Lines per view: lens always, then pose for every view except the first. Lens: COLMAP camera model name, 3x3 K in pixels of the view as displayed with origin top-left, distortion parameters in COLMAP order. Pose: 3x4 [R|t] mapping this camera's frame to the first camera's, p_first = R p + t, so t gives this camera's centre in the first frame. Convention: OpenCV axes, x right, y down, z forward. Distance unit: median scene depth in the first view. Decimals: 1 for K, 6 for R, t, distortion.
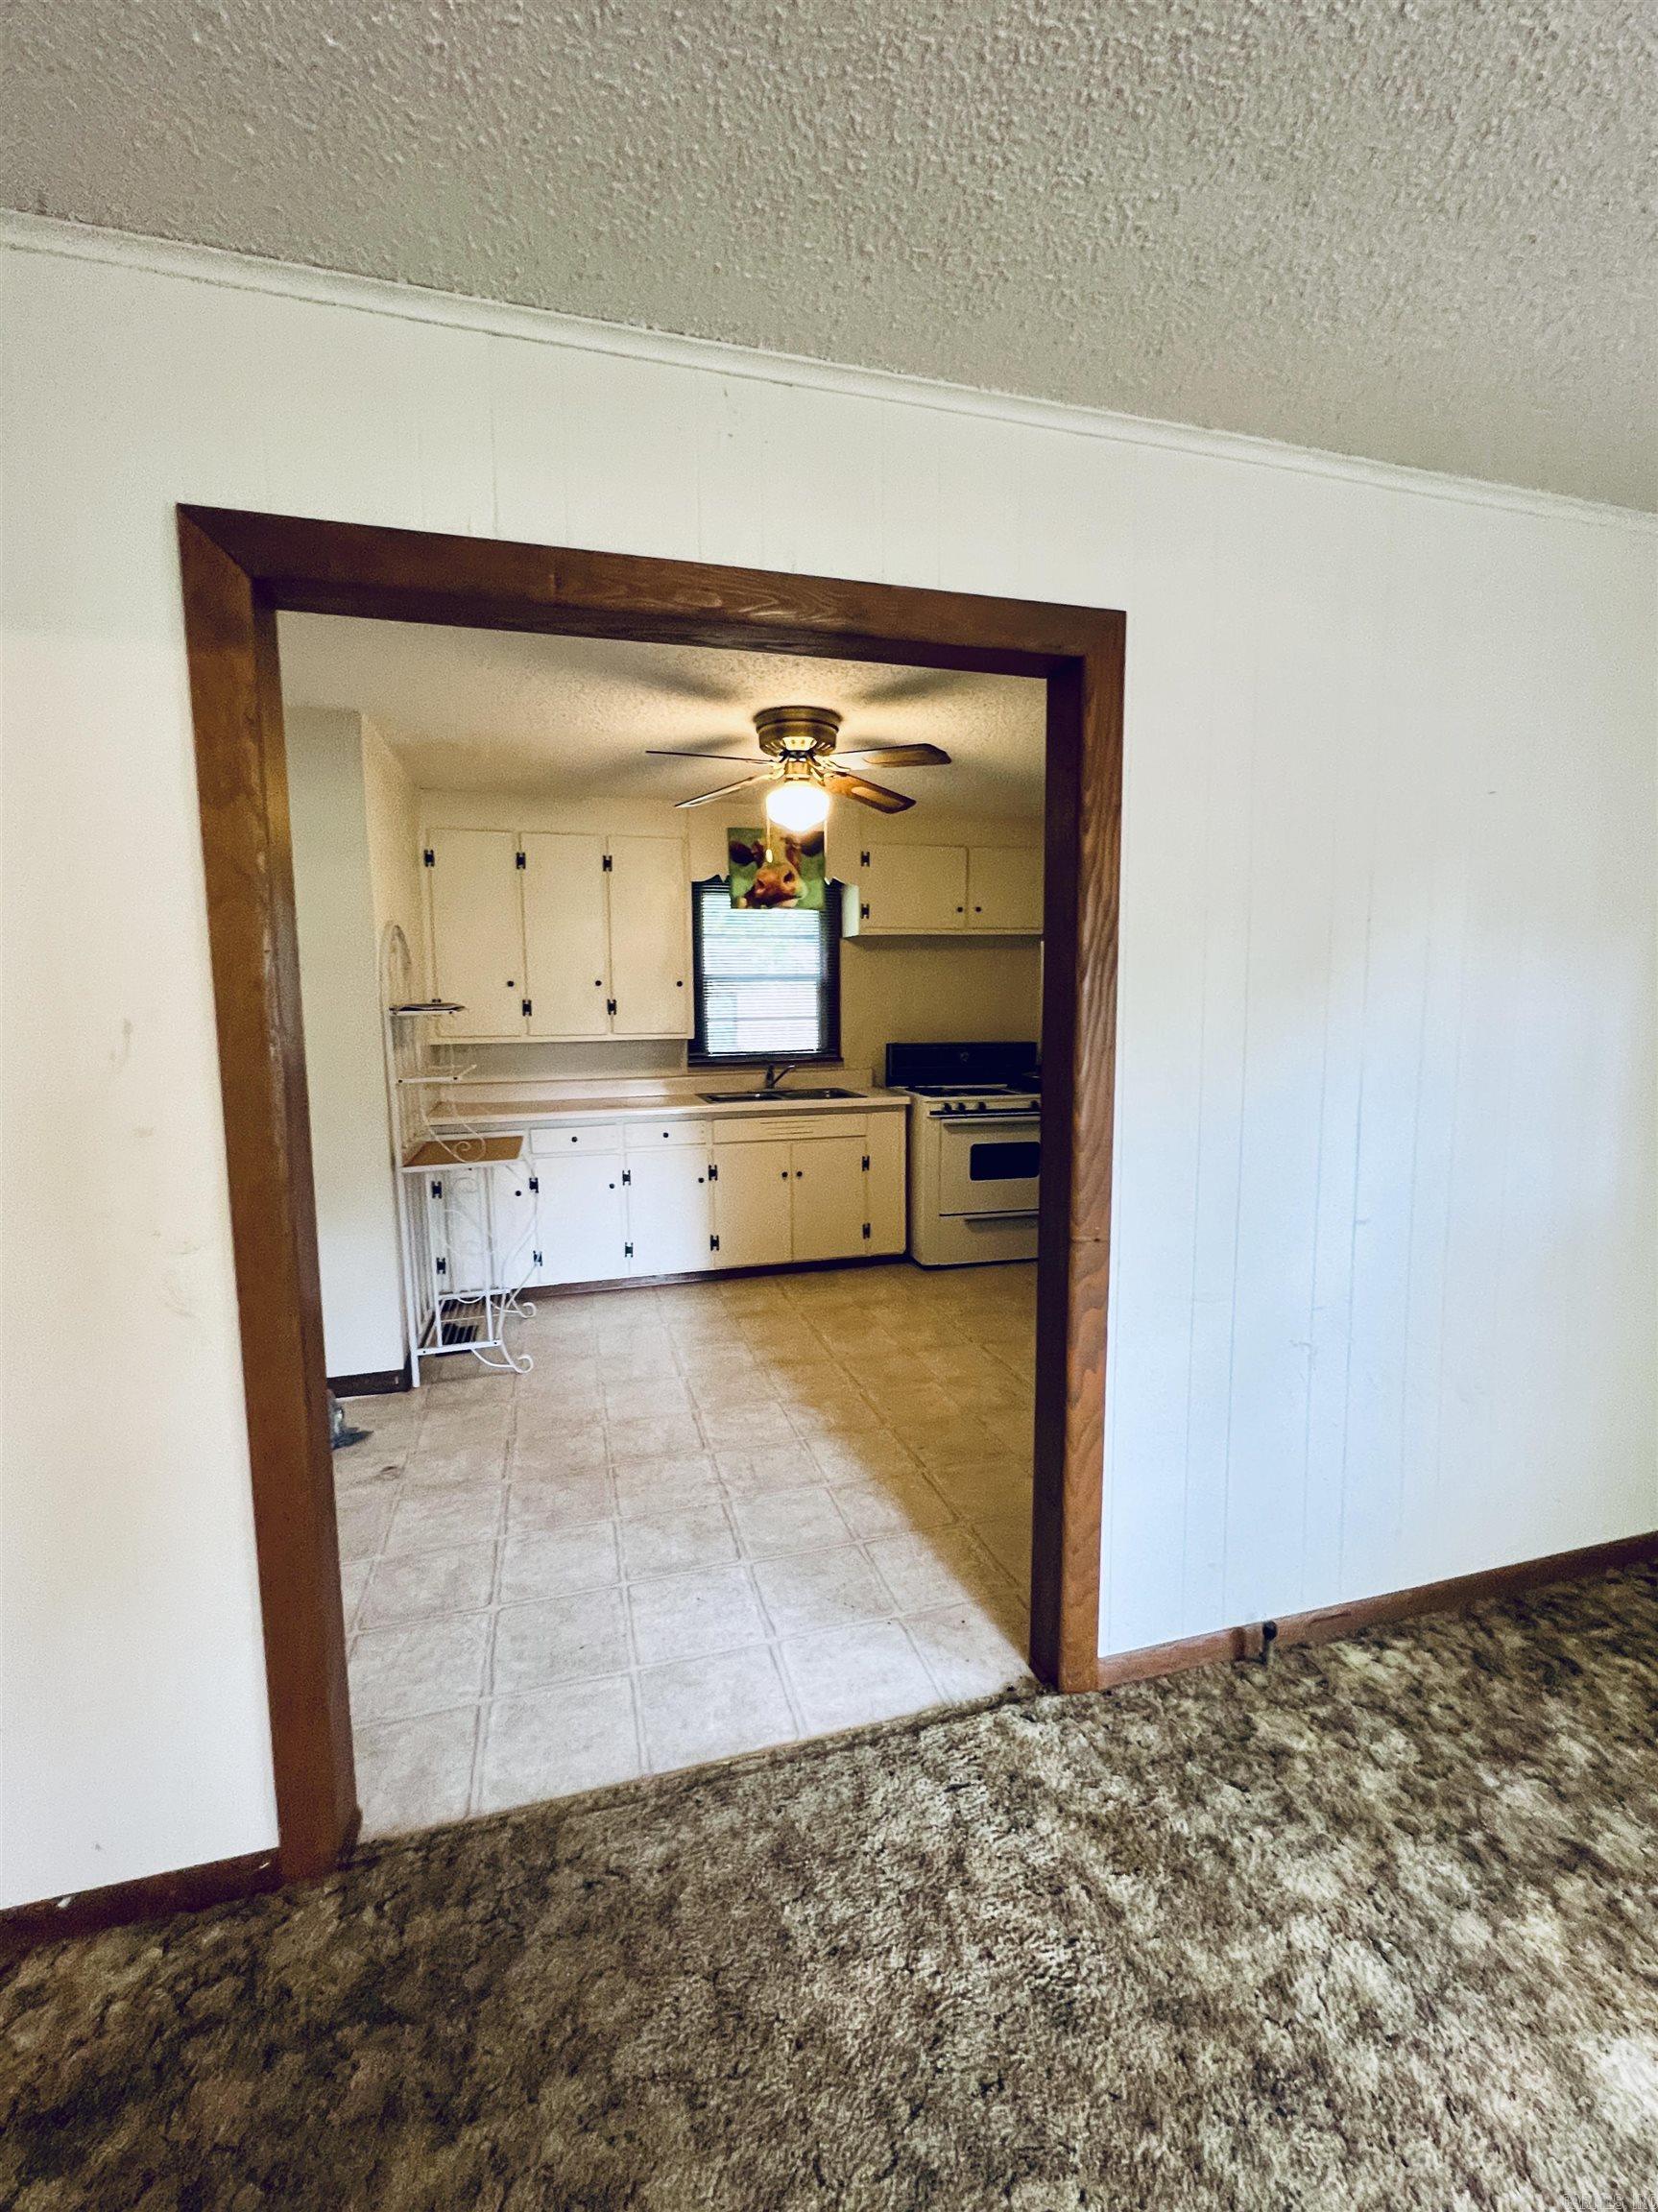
lens RADIAL K [[889.5, 0, 819.0], [0, 889.5, 1108.0], [0, 0, 1]] dist [0.000557, -0.000119]
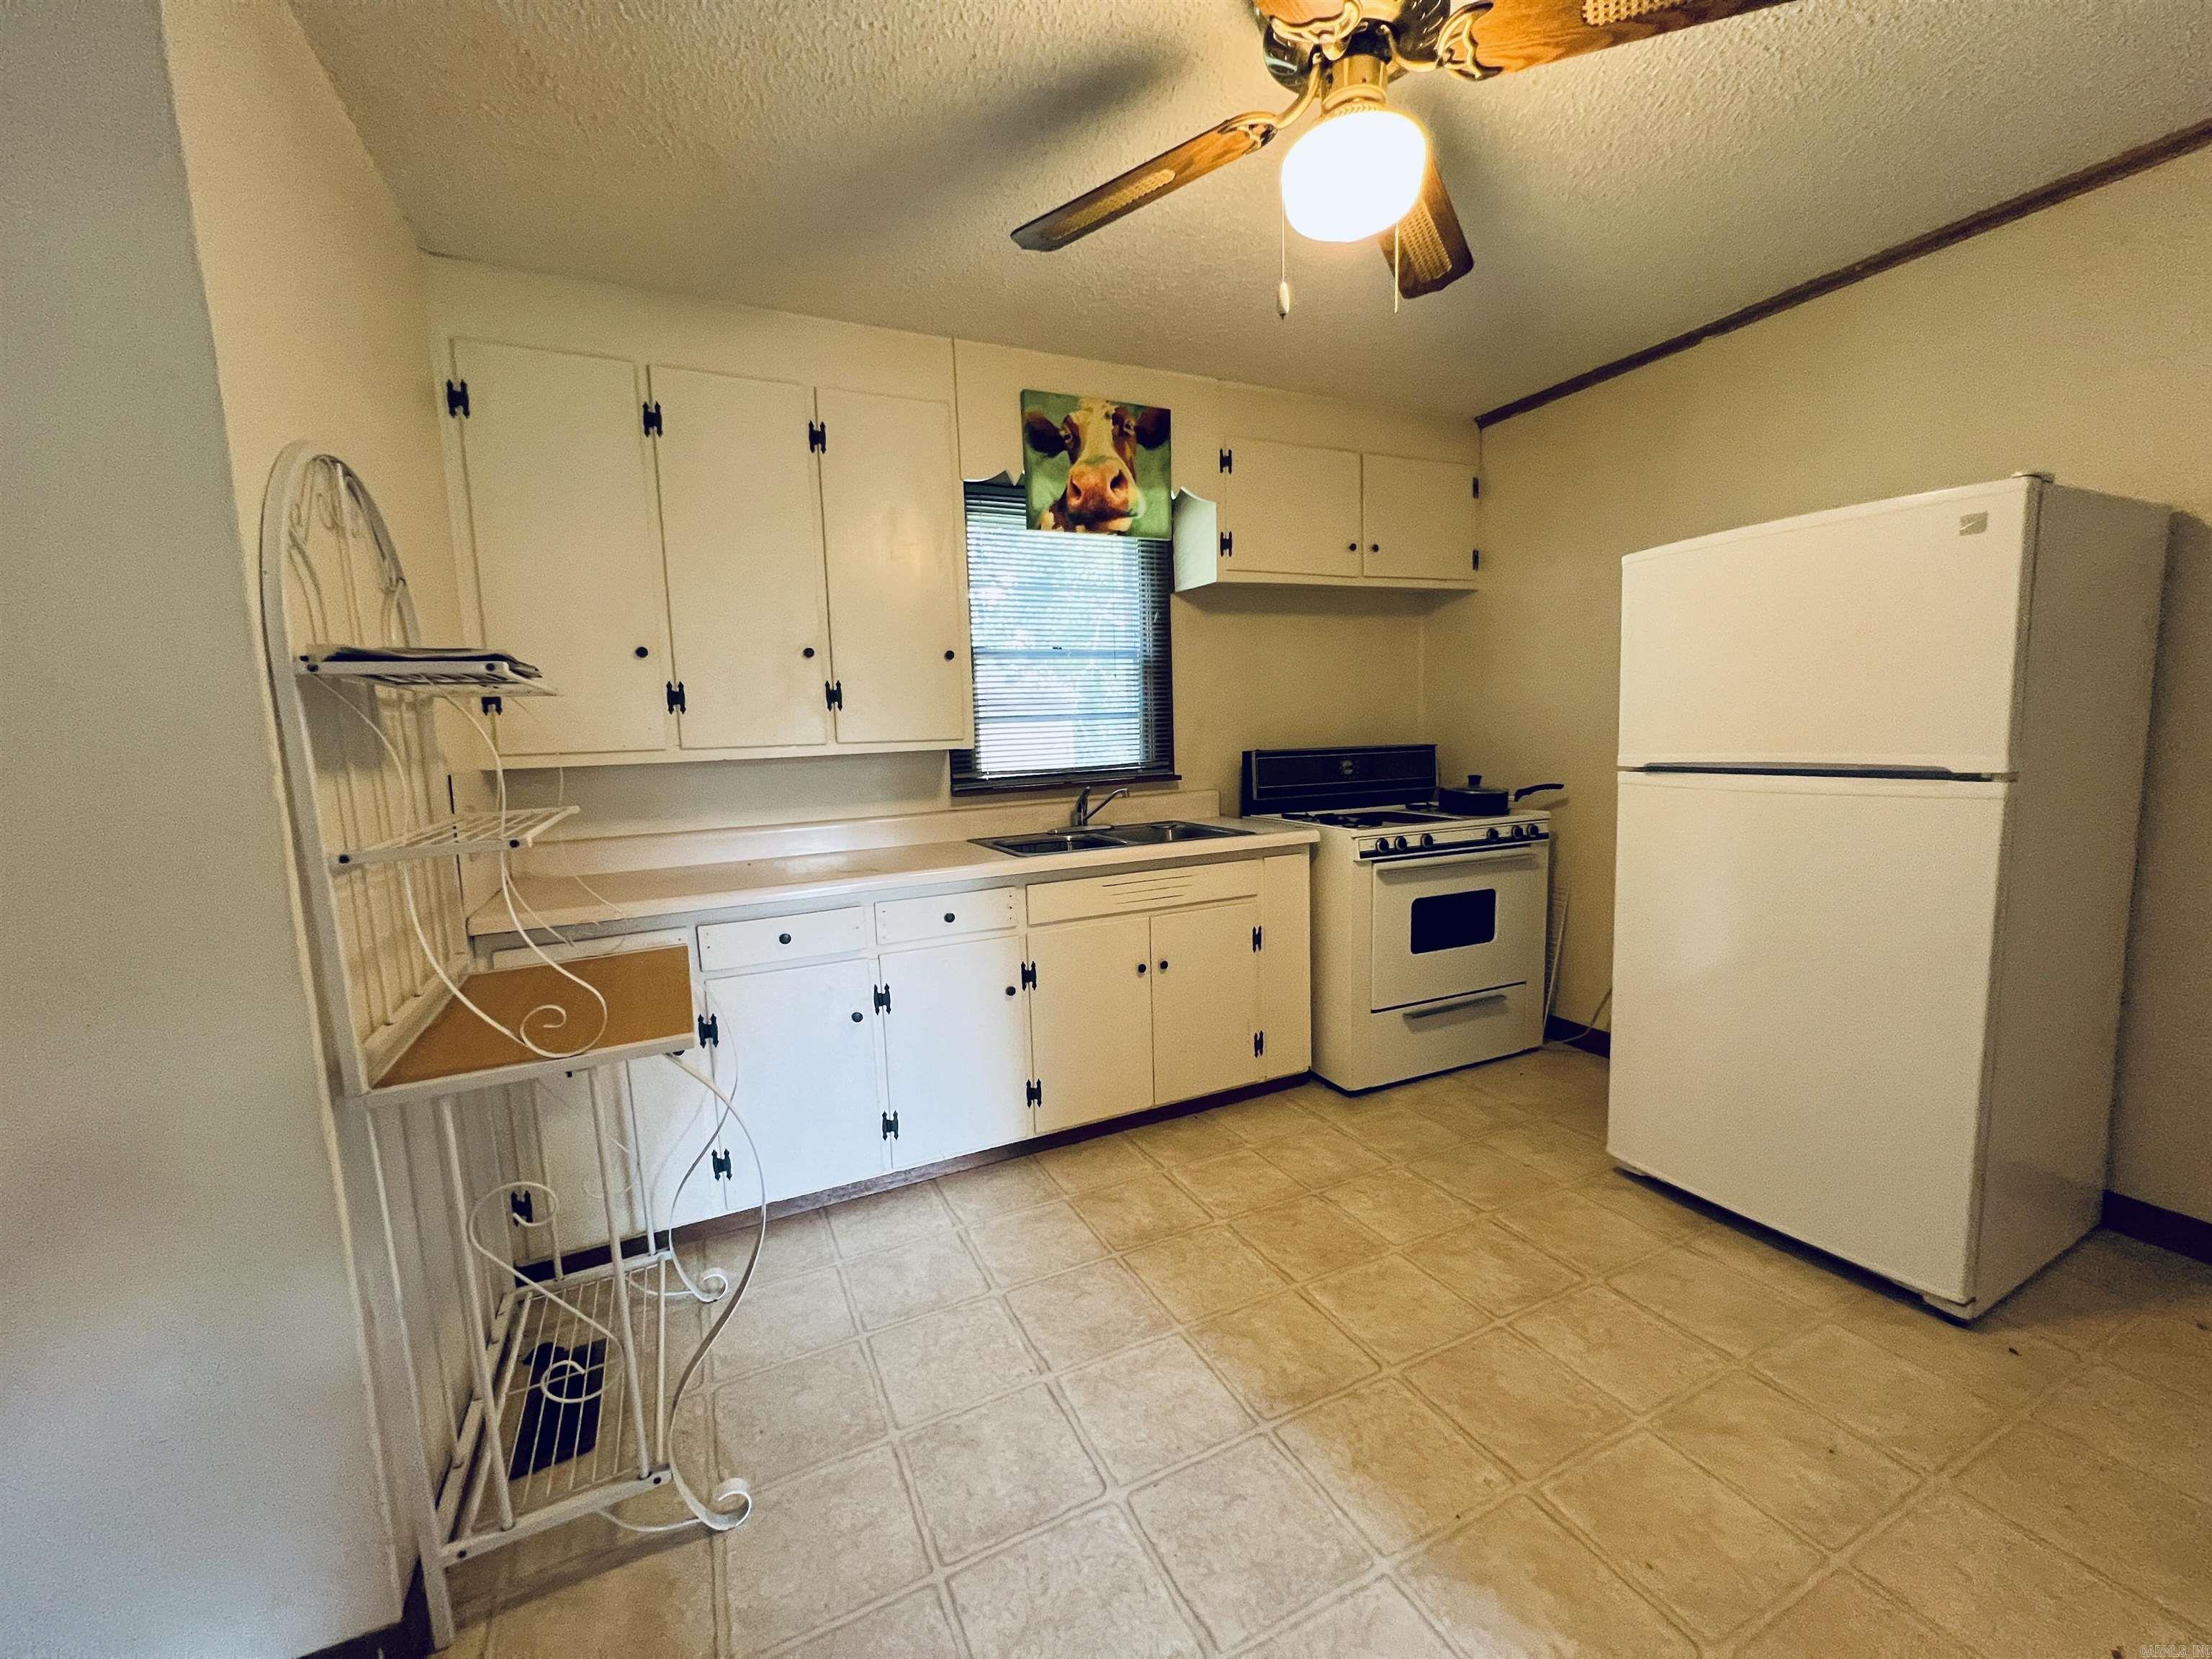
lens RADIAL K [[889.5, 0, 1114.8], [0, 889.5, 834.9], [0, 0, 1]] dist [0.000557, -0.000119]
pose [[0.985168, -0.044393, 0.165749, -0.151398], [0.044577, 0.999003, 0.002611, -0.017773], [-0.165700, 0.004816, 0.986164, 0.402848]]
